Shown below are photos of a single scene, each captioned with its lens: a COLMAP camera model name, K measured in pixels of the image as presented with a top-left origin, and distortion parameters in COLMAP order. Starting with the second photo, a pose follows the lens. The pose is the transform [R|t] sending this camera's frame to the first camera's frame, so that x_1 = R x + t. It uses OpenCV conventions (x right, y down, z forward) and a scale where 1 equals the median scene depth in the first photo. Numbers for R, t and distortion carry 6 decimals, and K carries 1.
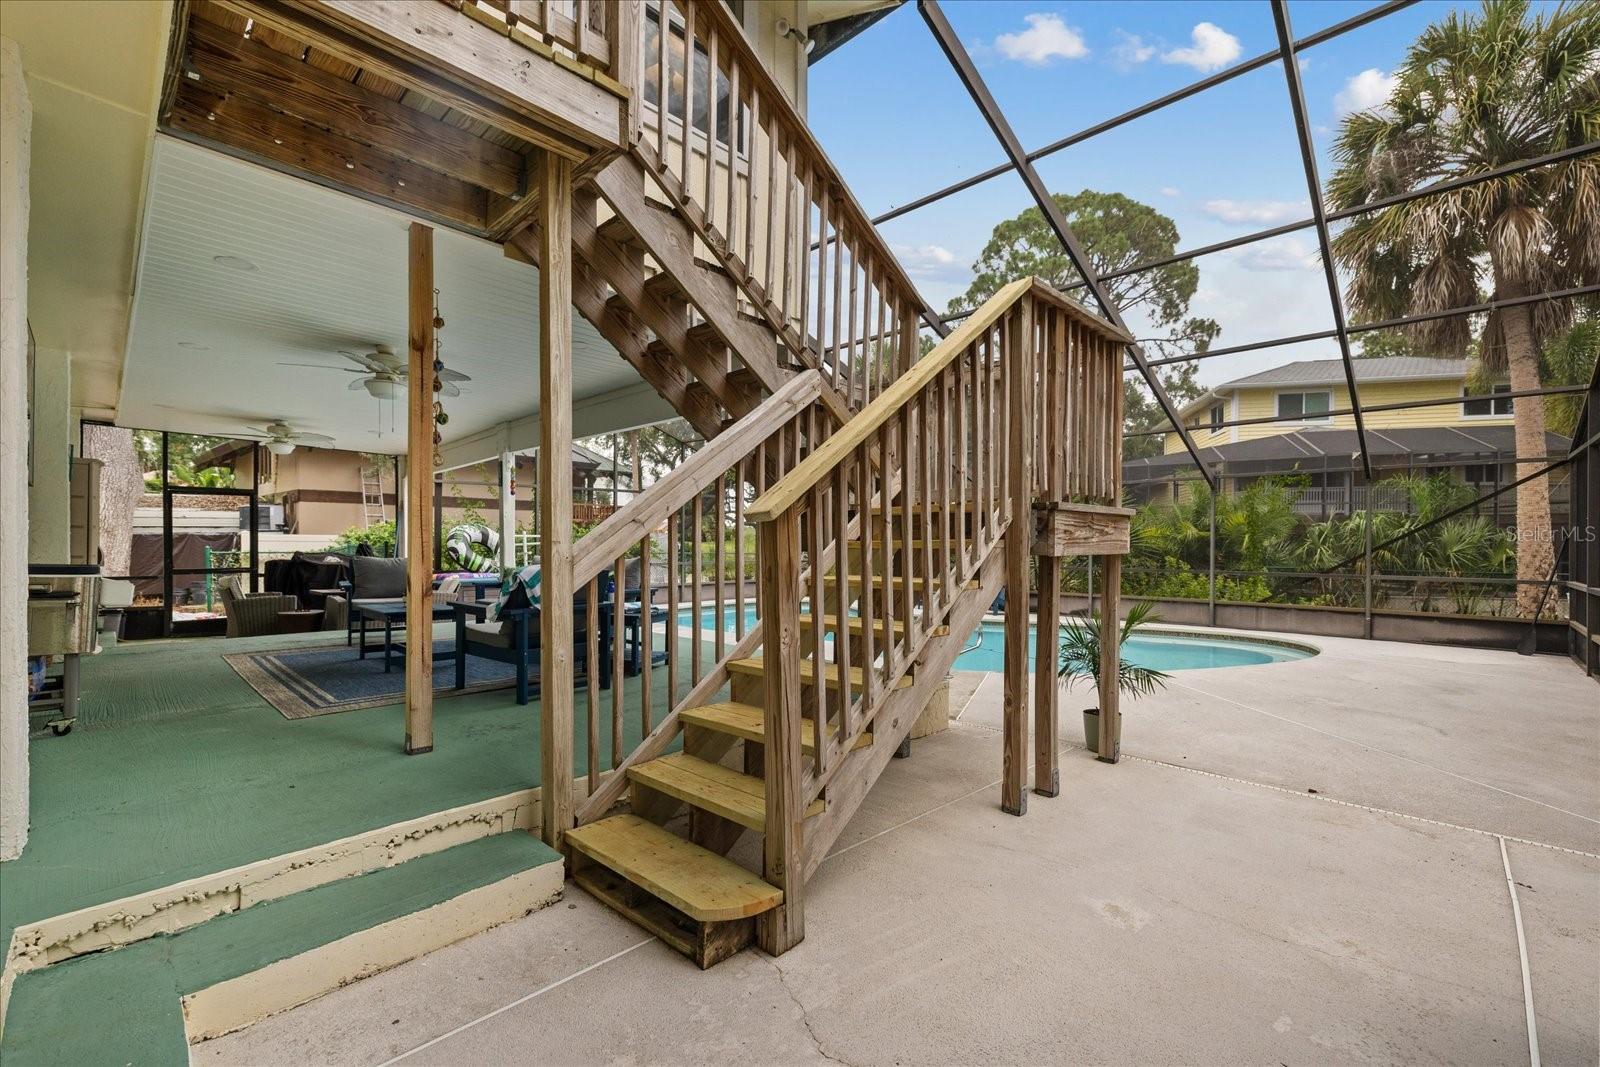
lens RADIAL K [[668.2, 0, 800.0], [0, 668.2, 533.5], [0, 0, 1]] dist [-0.001226, 0.000372]
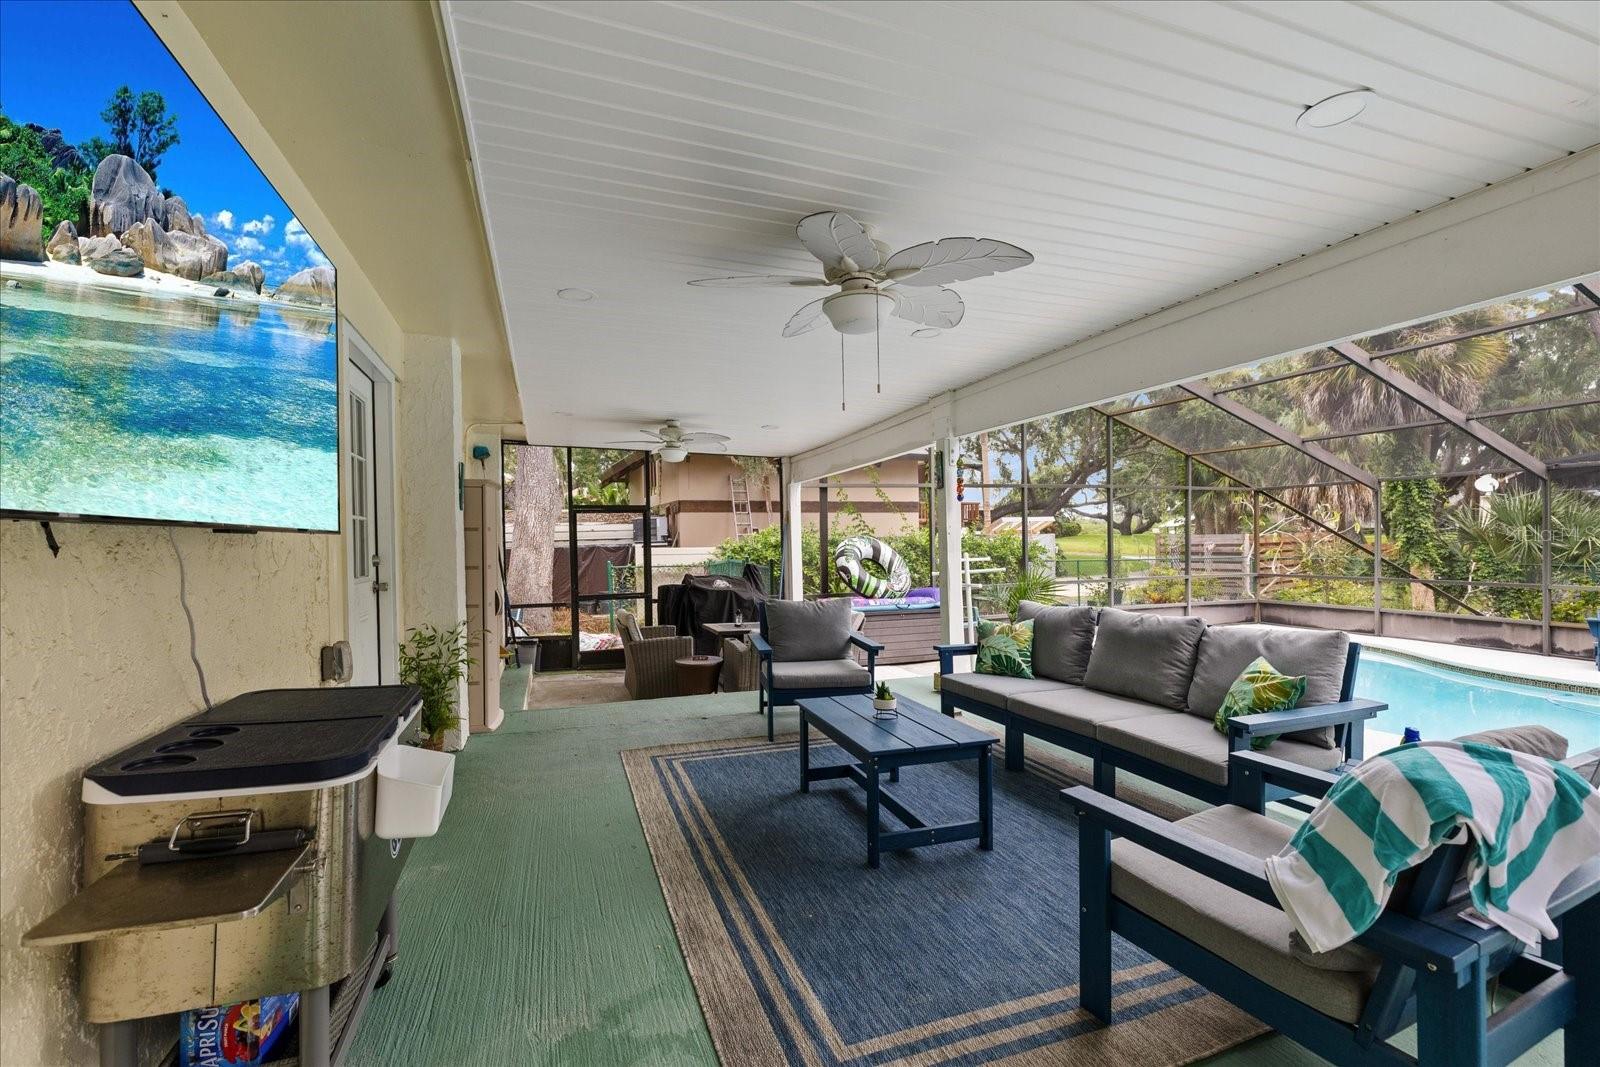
lens RADIAL K [[668.2, 0, 800.0], [0, 668.2, 533.5], [0, 0, 1]] dist [-0.001226, 0.000372]
pose [[0.898890, -0.018426, -0.437786, -0.213012], [0.022631, 0.999734, 0.004389, -0.023990], [0.437589, -0.013853, 0.899068, 0.251682]]
